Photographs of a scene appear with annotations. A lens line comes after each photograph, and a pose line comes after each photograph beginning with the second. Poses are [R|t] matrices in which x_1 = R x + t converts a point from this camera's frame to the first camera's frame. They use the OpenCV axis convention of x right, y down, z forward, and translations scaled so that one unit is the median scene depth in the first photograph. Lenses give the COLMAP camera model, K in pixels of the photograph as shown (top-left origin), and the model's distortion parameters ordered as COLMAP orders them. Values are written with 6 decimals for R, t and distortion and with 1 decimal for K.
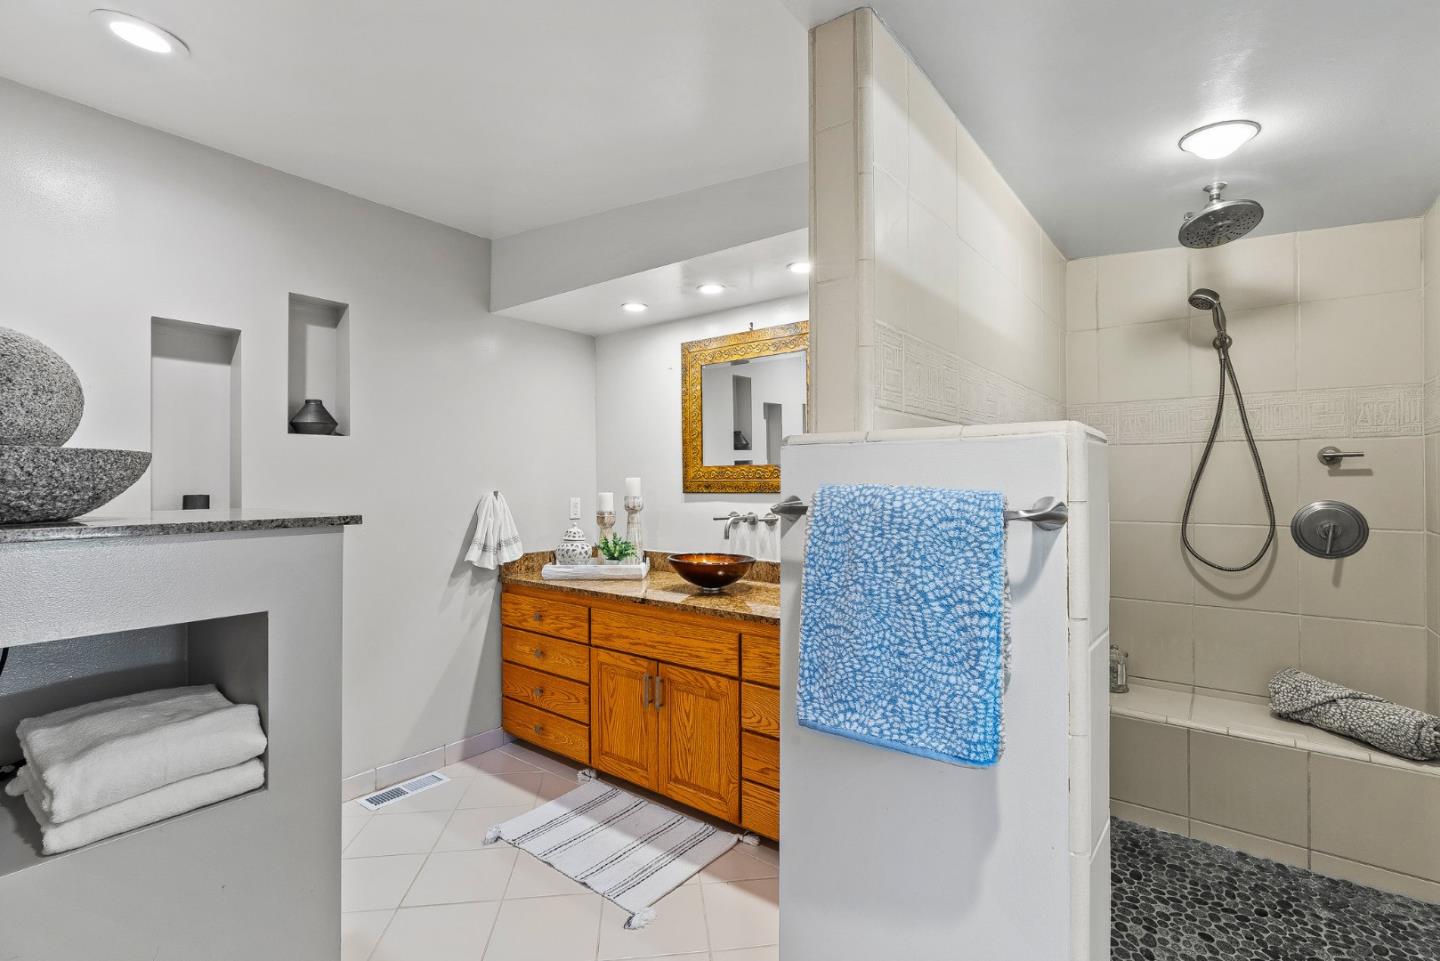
lens RADIAL K [[660.7, 0, 719.1], [0, 660.7, 476.4], [0, 0, 1]] dist [-0.010453, 0.004252]
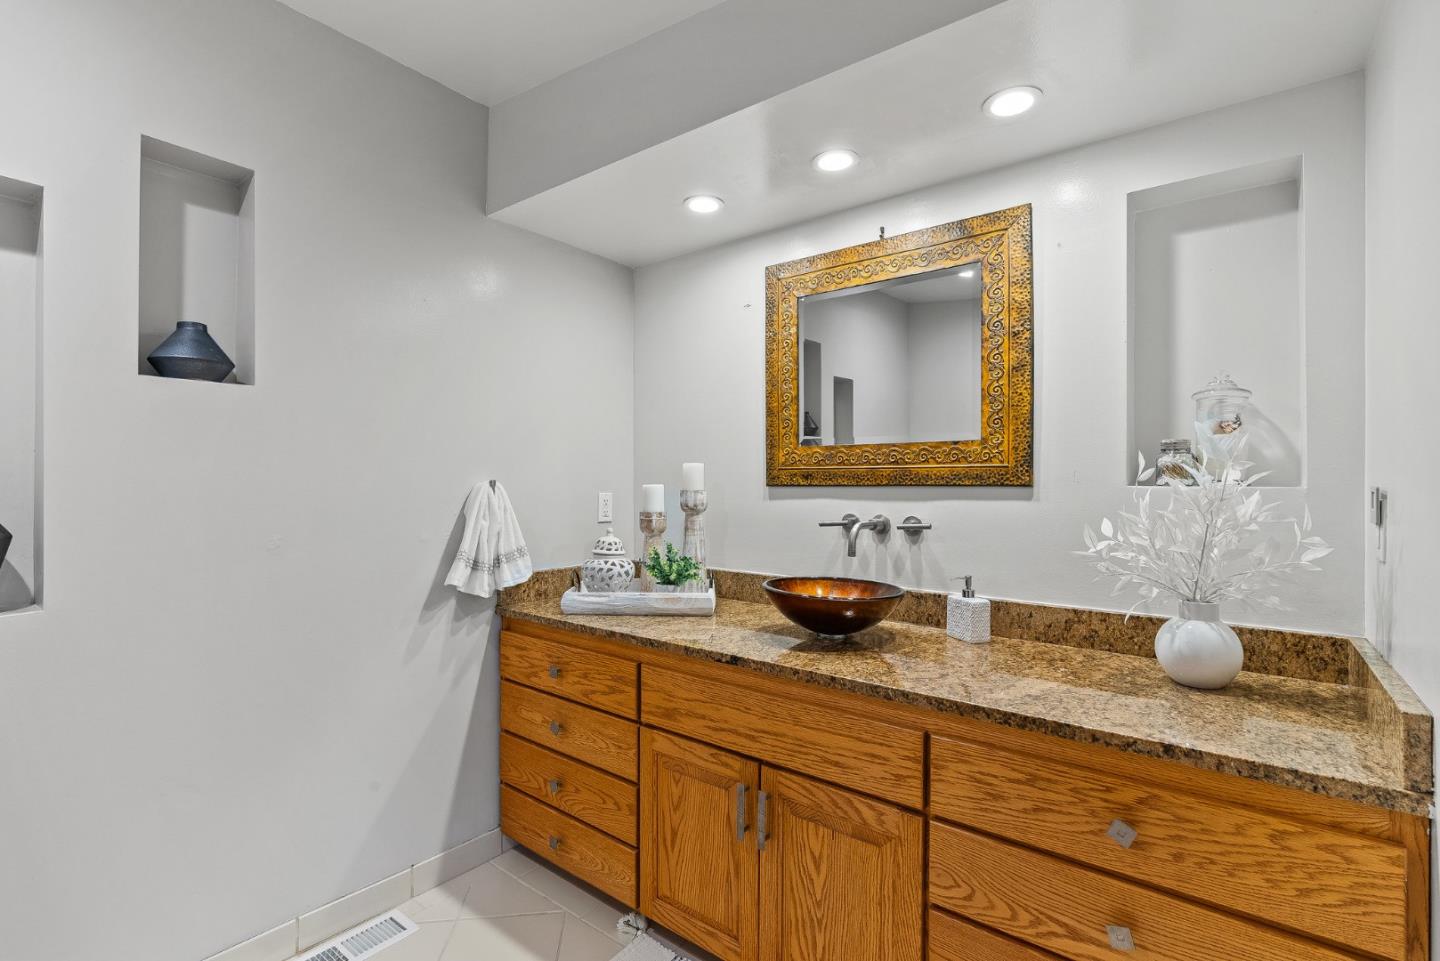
lens RADIAL K [[660.7, 0, 721.9], [0, 660.7, 486.9], [0, 0, 1]] dist [-0.010453, 0.004252]
pose [[0.999955, 0.009322, -0.001948, -0.112953], [-0.009303, 0.999909, 0.009739, 0.022198], [0.002039, -0.009720, 0.999951, 0.357770]]
